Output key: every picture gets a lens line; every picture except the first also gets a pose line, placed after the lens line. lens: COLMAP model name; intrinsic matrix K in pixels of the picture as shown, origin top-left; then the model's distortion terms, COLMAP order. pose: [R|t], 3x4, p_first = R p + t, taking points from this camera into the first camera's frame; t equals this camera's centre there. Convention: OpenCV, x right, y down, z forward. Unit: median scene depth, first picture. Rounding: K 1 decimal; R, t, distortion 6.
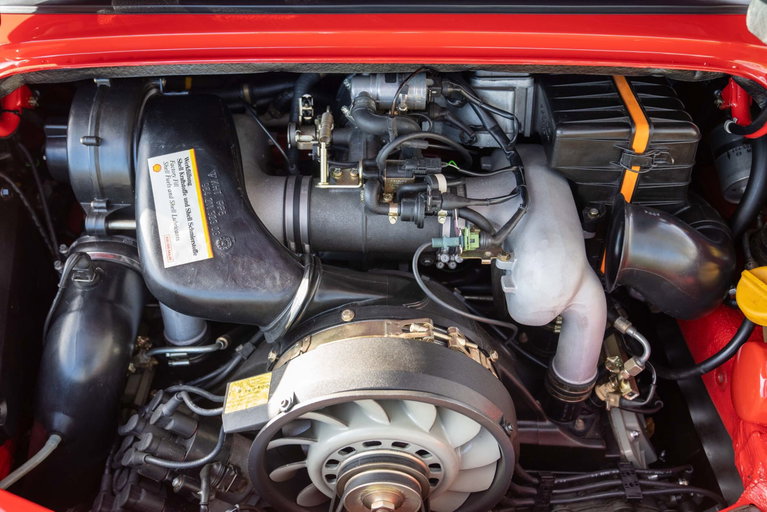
lens RADIAL K [[718.3, 0, 383.6], [0, 718.3, 257.3], [0, 0, 1]] dist [-0.004812, 0.000000]
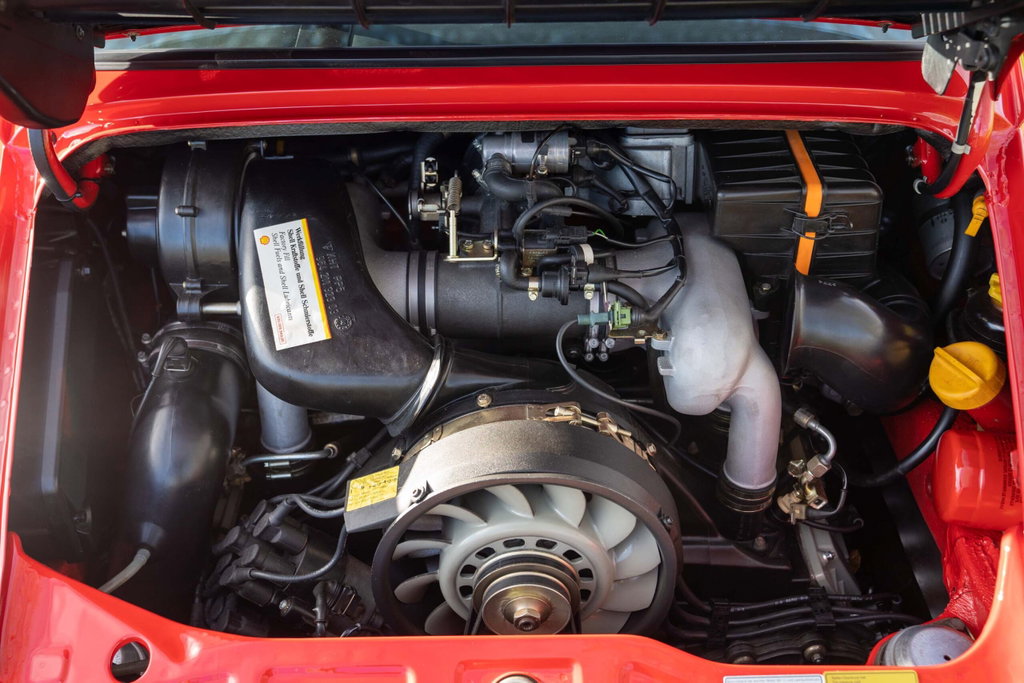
lens RADIAL K [[1162.0, 0, 512.4], [0, 1162.0, 340.3], [0, 0, 1]] dist [0.029259, 0.000000]
pose [[0.999907, -0.013137, 0.003609, -0.017780], [0.013380, 0.996812, -0.078659, 0.111427], [-0.002564, 0.078700, 0.996895, -0.404701]]
